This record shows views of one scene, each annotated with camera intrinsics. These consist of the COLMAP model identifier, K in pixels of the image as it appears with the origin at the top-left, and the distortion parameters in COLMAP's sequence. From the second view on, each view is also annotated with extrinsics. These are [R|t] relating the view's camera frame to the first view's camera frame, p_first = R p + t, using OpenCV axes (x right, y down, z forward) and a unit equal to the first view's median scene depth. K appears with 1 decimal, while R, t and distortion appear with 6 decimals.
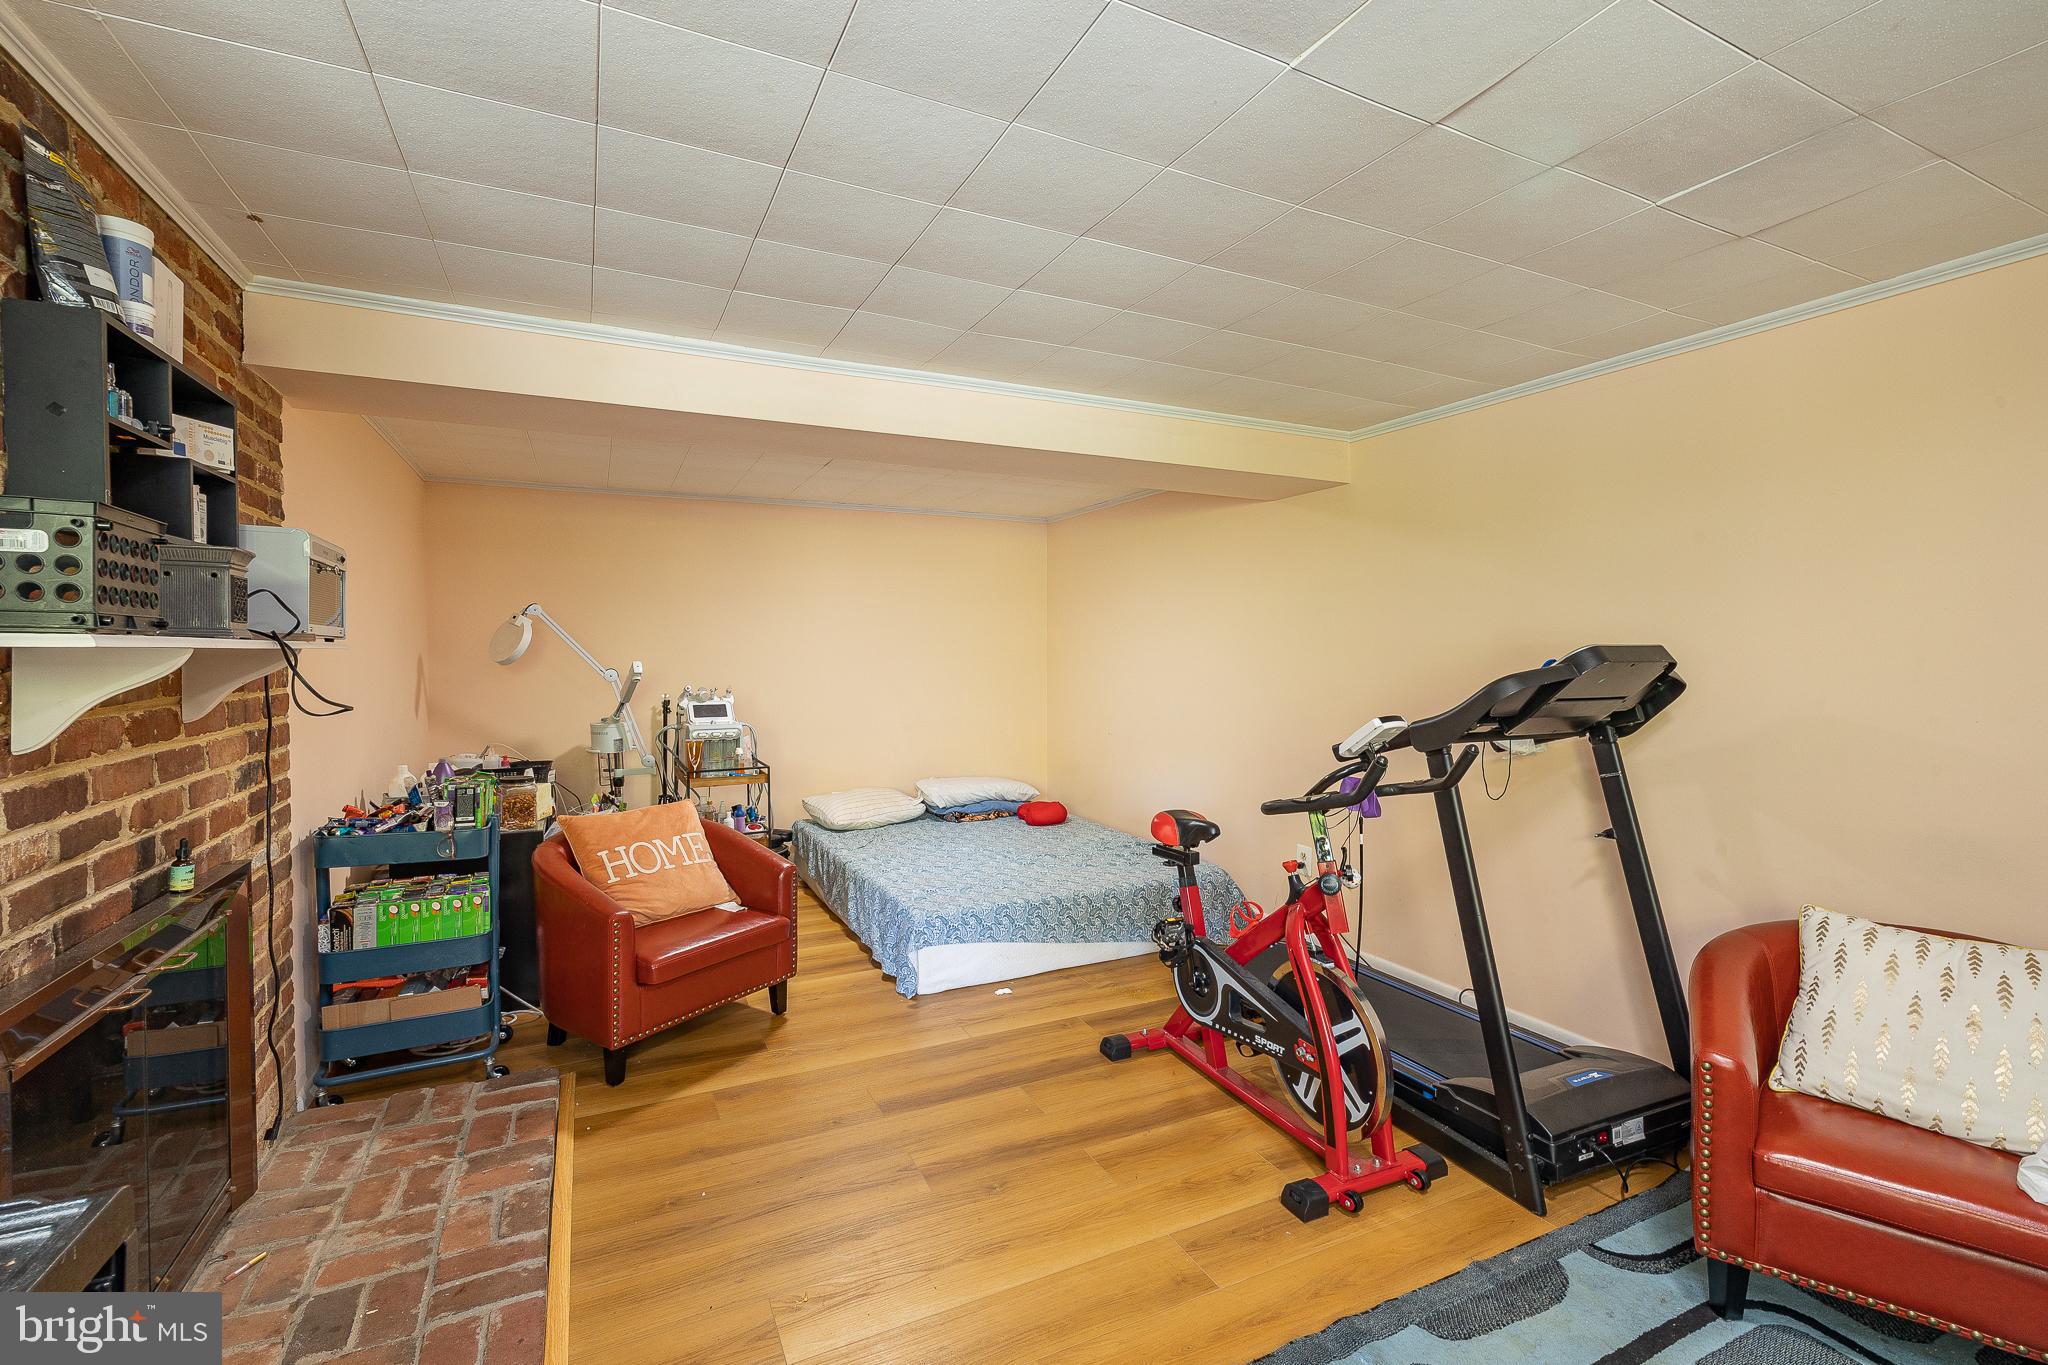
lens RADIAL K [[890.1, 0, 1017.3], [0, 890.1, 677.7], [0, 0, 1]] dist [0.000858, 0.000529]
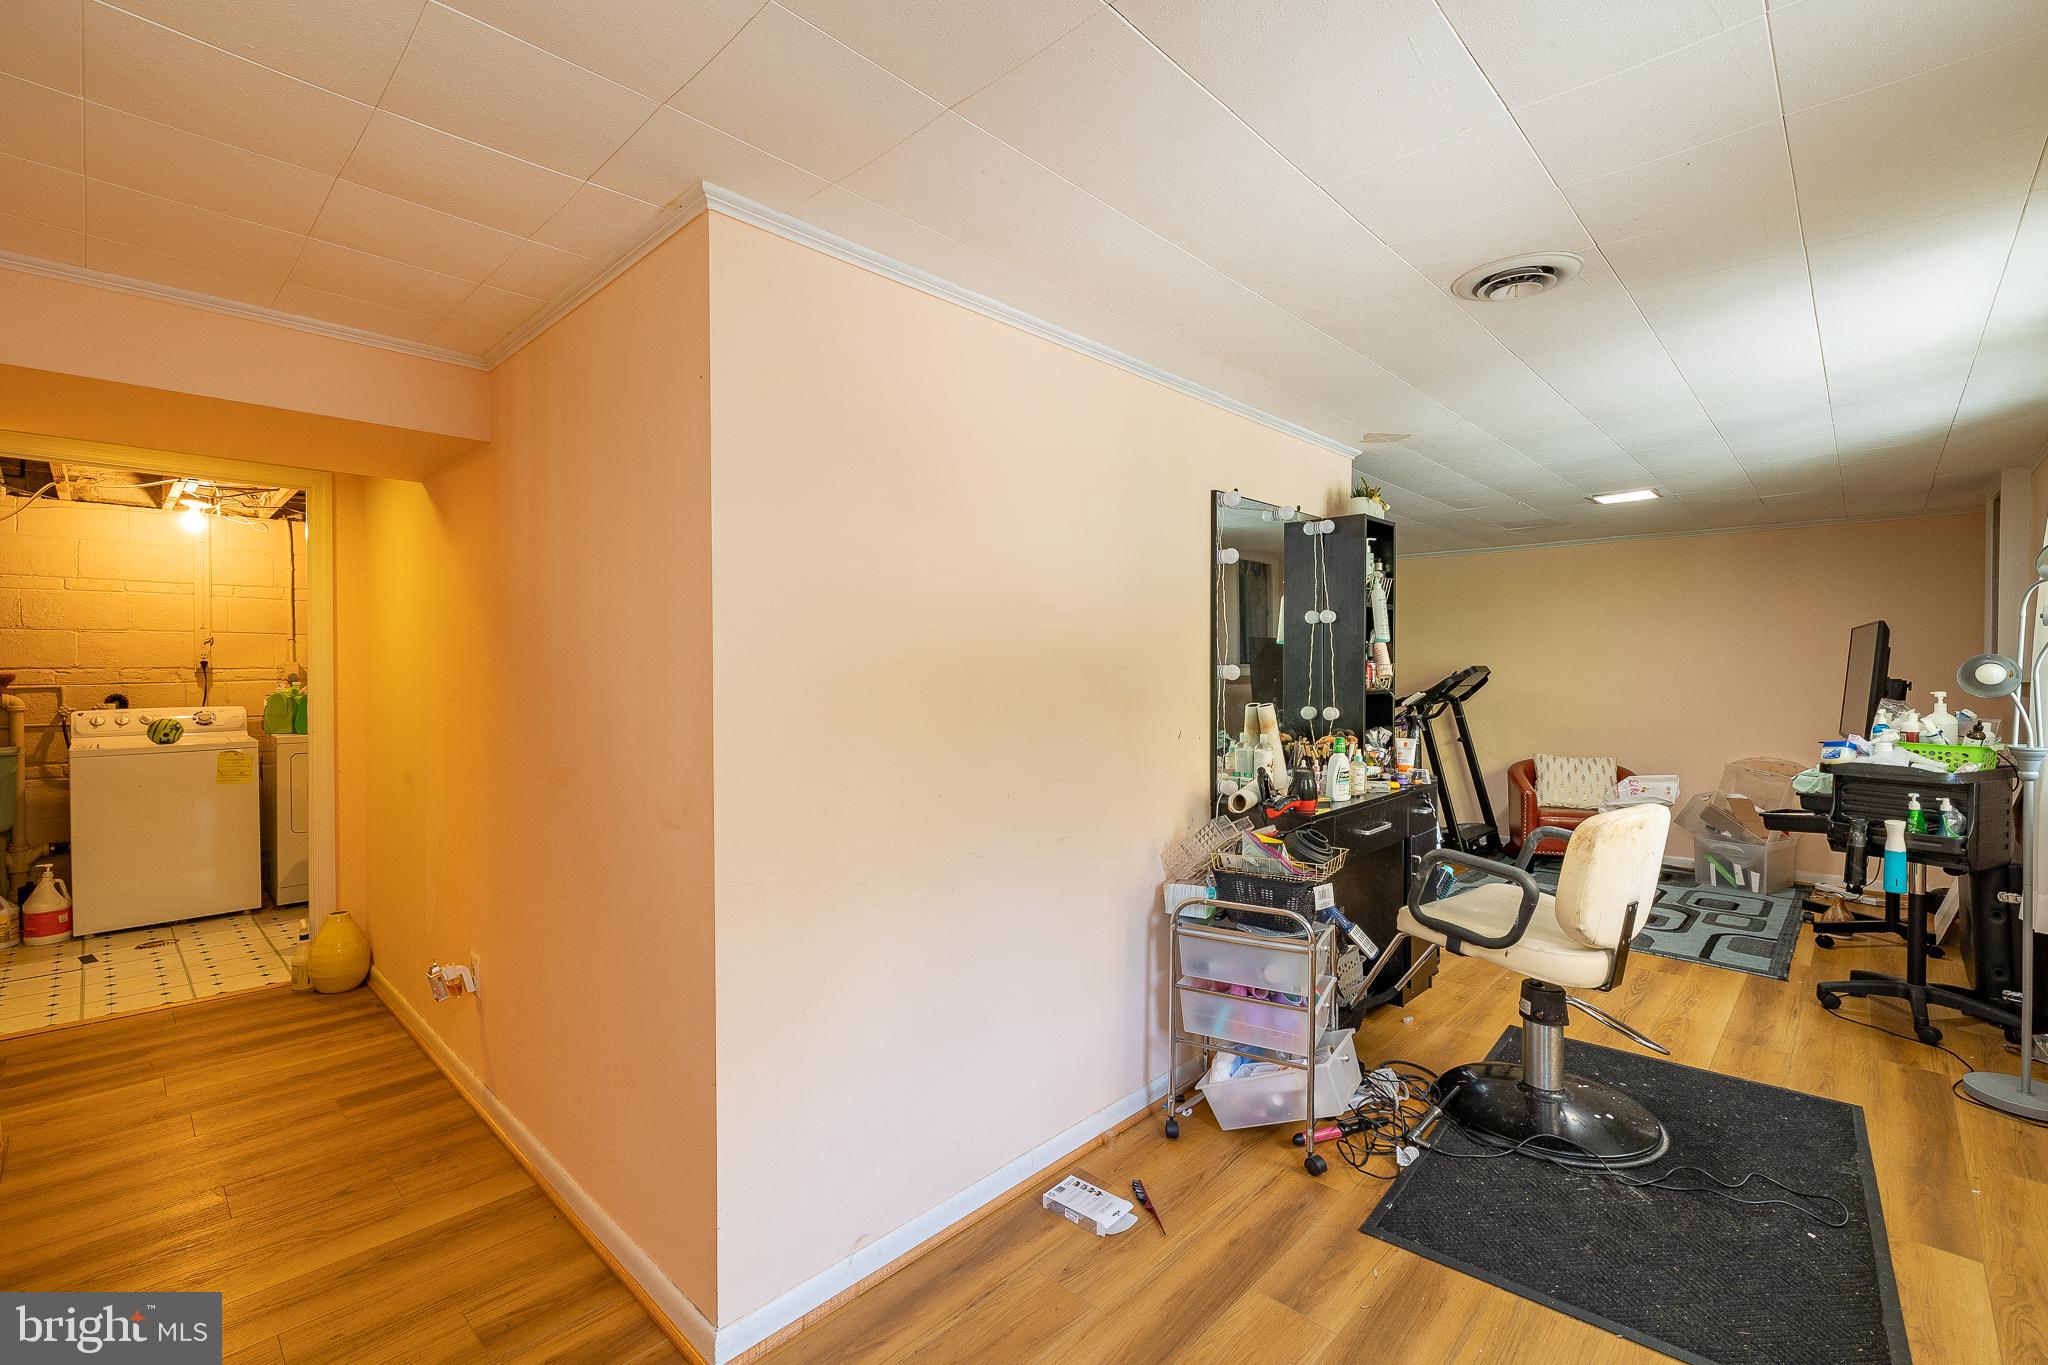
lens RADIAL K [[890.1, 0, 1017.3], [0, 890.1, 677.7], [0, 0, 1]] dist [0.000858, 0.000529]
pose [[0.936353, -0.006219, 0.351005, -1.012997], [0.012185, 0.999816, -0.014792, 0.011108], [-0.350848, 0.018128, 0.936257, -0.680910]]
